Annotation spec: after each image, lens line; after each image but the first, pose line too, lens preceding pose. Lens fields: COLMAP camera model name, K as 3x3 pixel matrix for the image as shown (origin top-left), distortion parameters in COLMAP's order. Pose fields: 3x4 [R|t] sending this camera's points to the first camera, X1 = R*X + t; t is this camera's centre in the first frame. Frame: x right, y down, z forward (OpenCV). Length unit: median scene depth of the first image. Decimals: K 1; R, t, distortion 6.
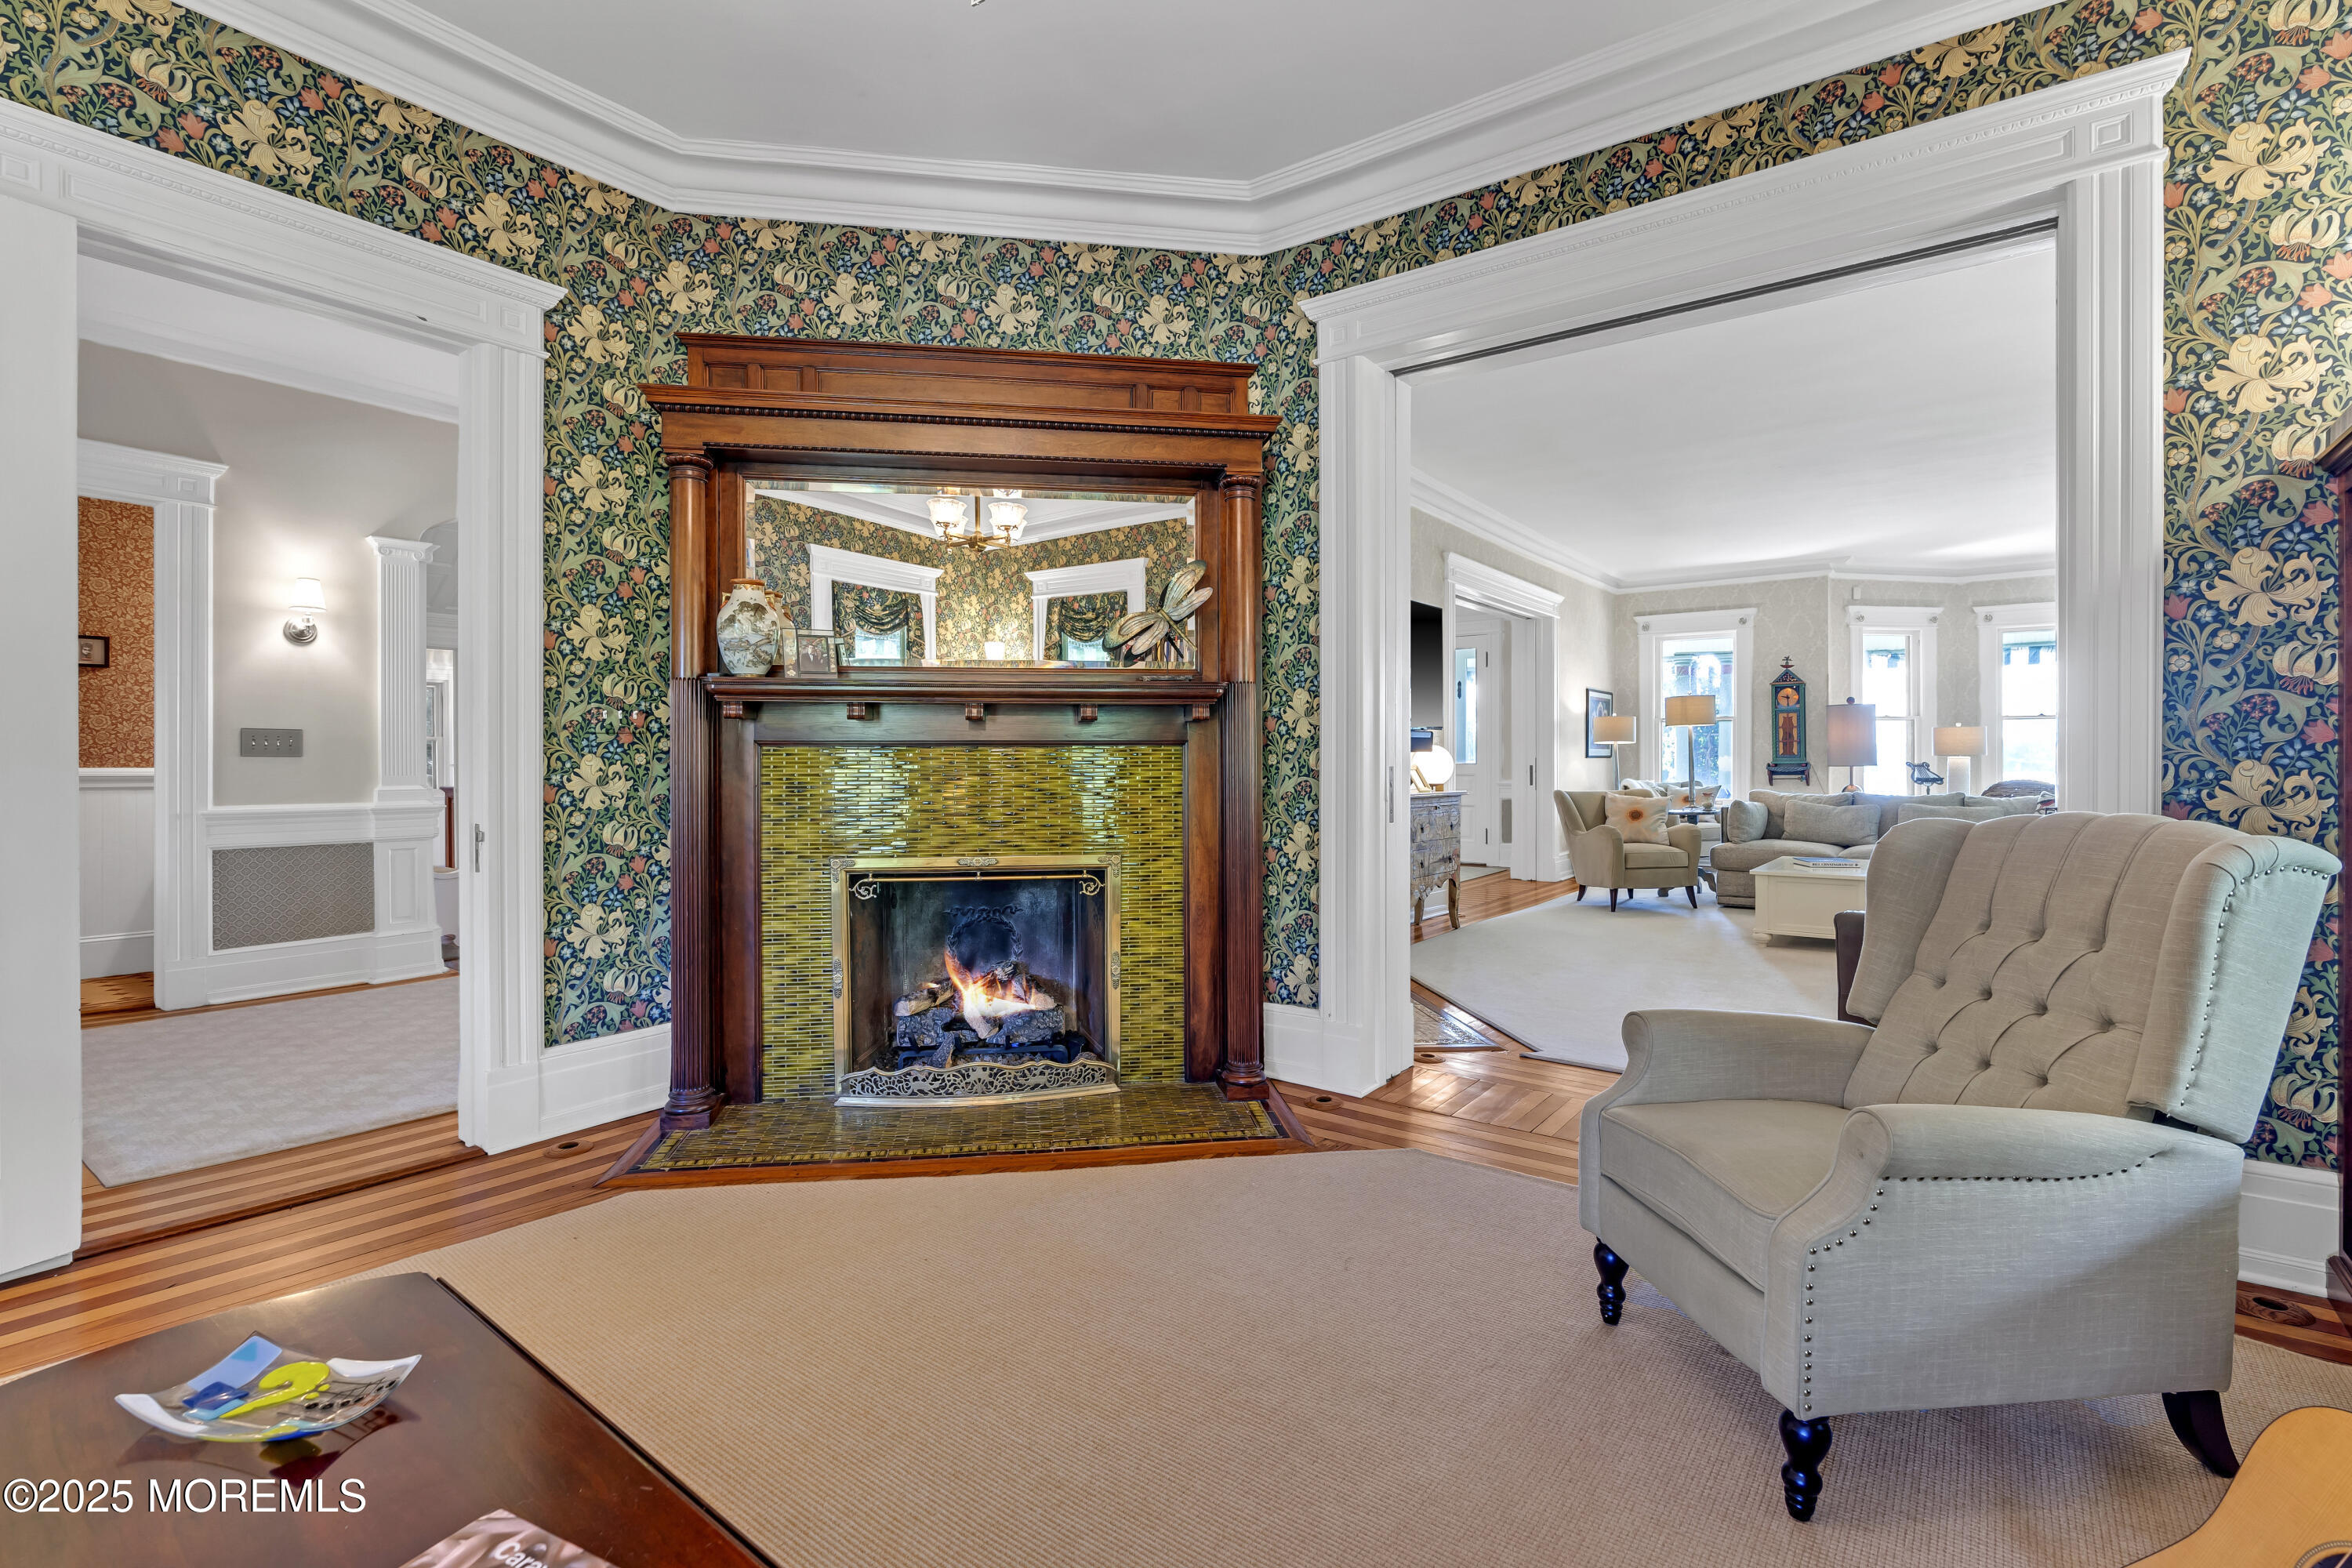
lens RADIAL K [[1064.2, 0, 1194.4], [0, 1064.2, 775.9], [0, 0, 1]] dist [-0.008939, 0.001276]
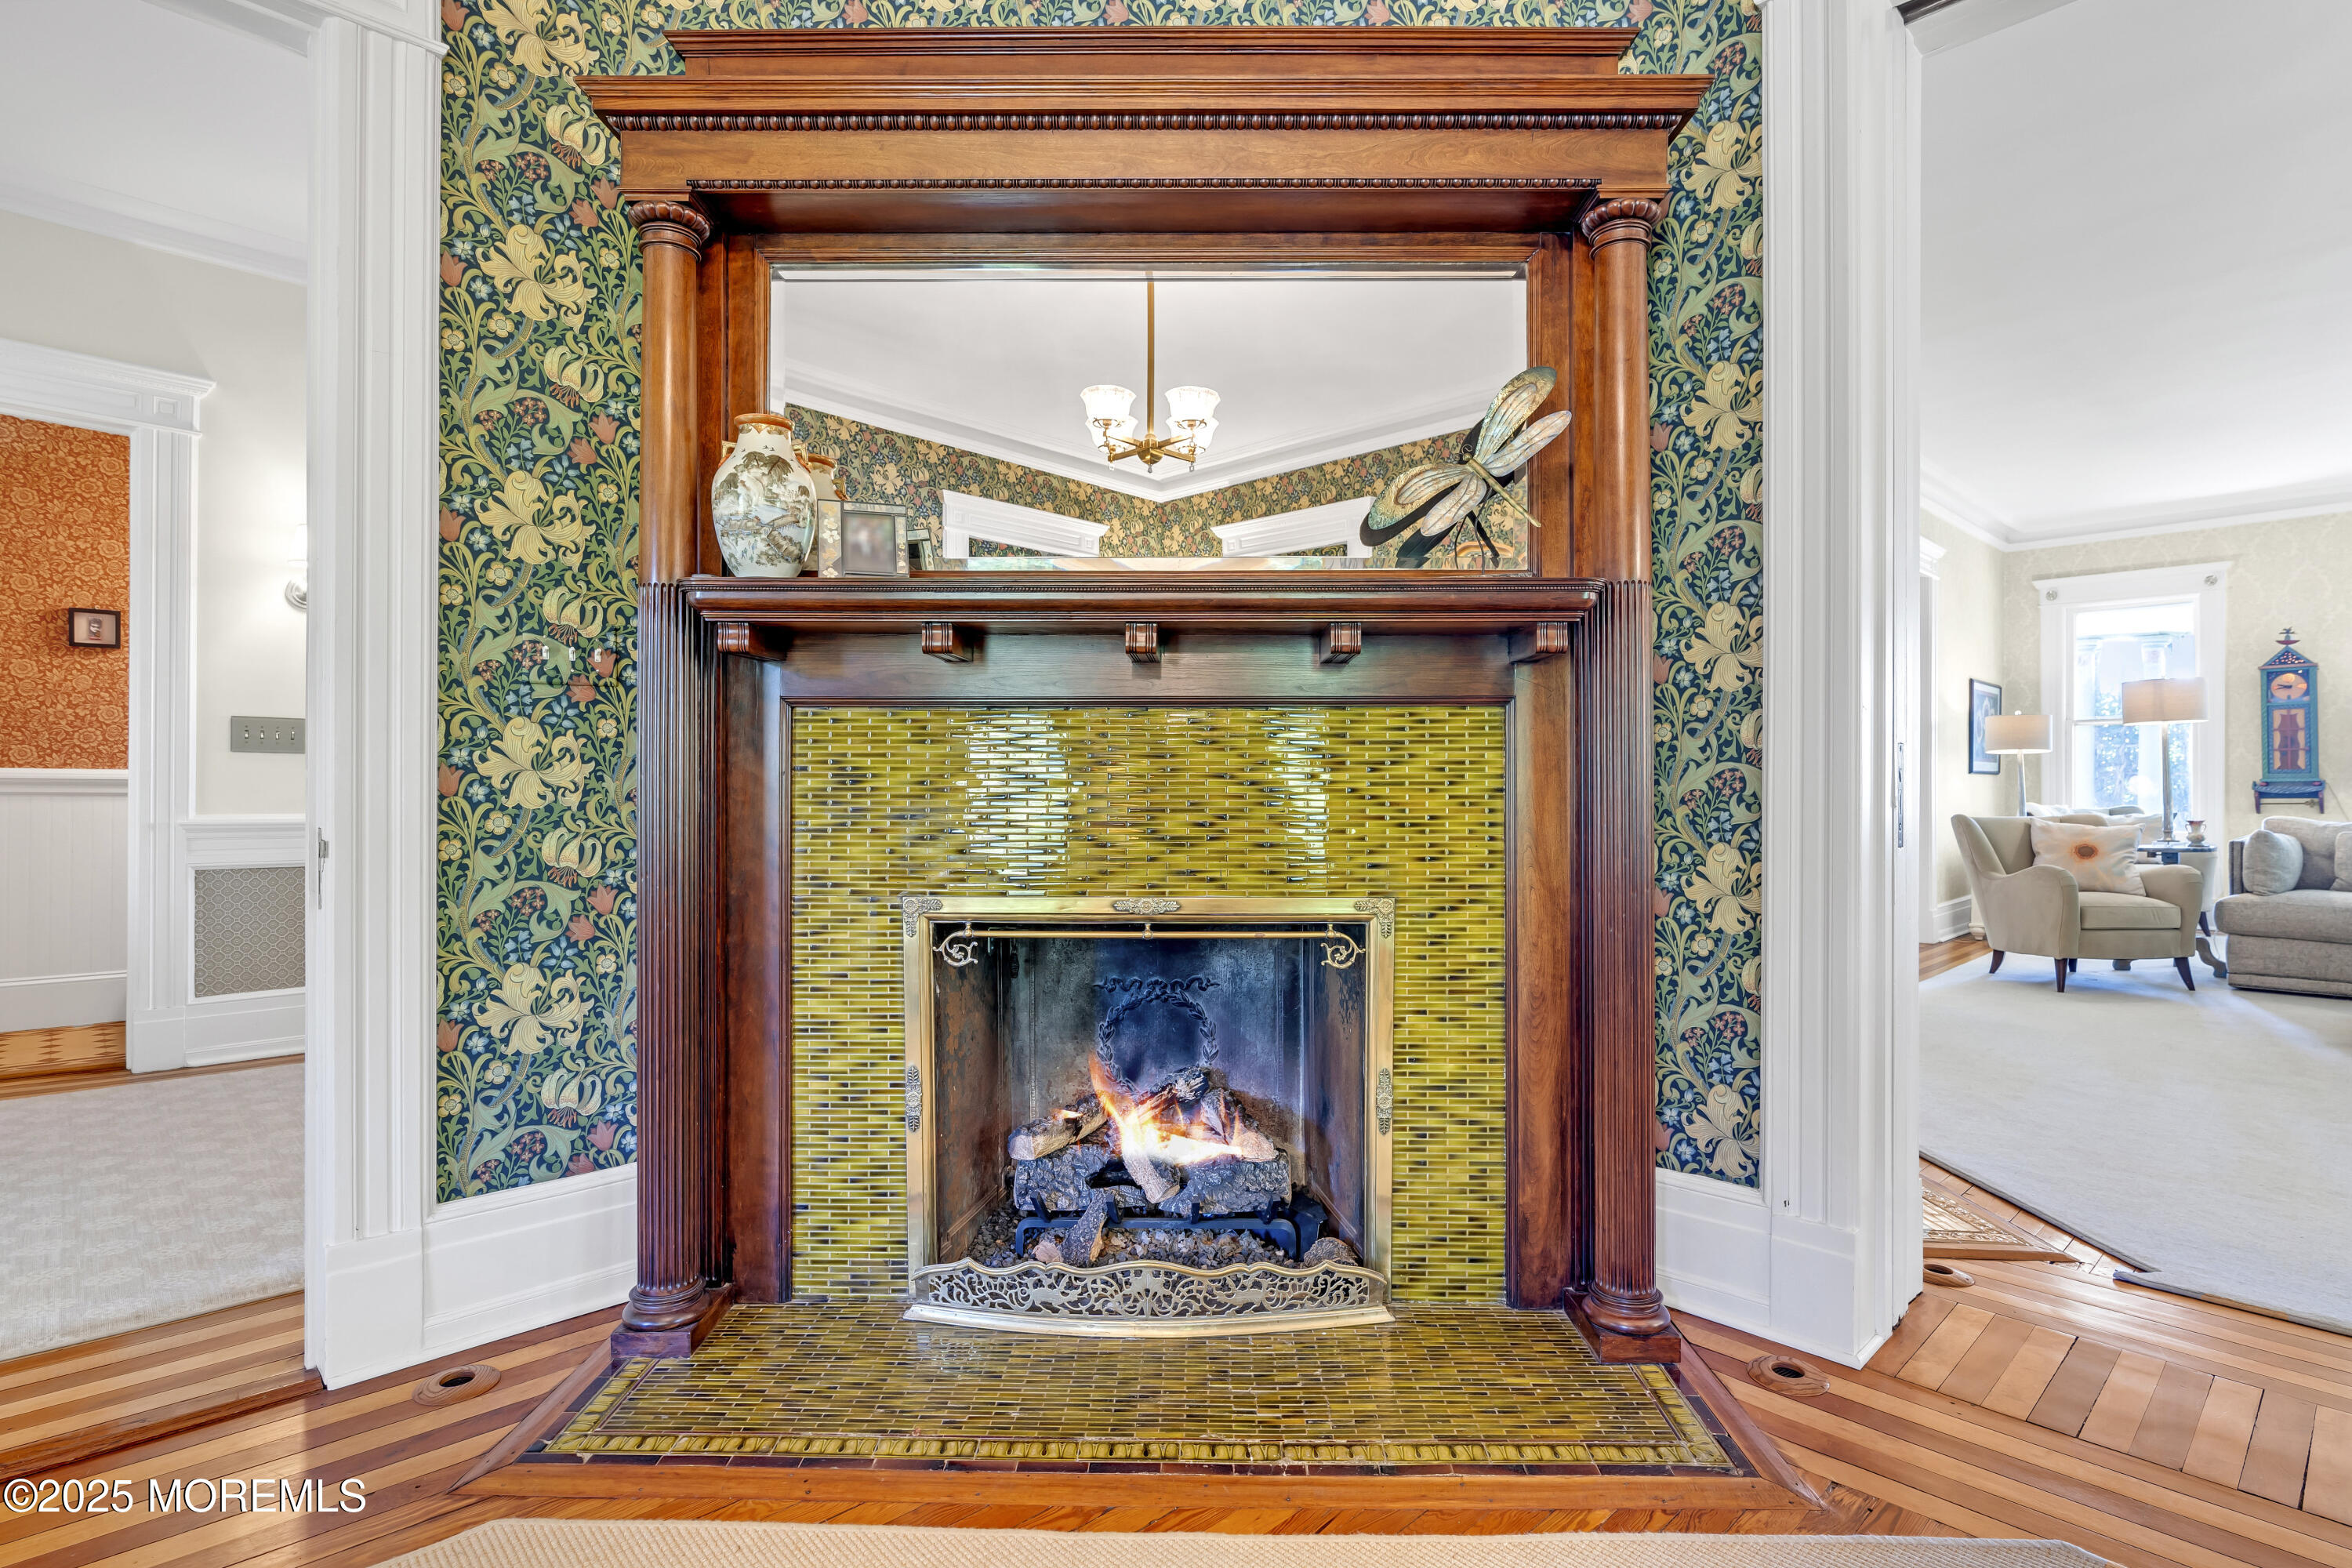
lens RADIAL K [[1116.8, 0, 1166.0], [0, 1116.8, 811.2], [0, 0, 1]] dist [-0.001726, 0.000323]
pose [[0.982103, 0.004008, -0.188301, -0.077328], [-0.003869, 0.999992, 0.001106, 0.027948], [0.188304, -0.000358, 0.982111, 0.397061]]
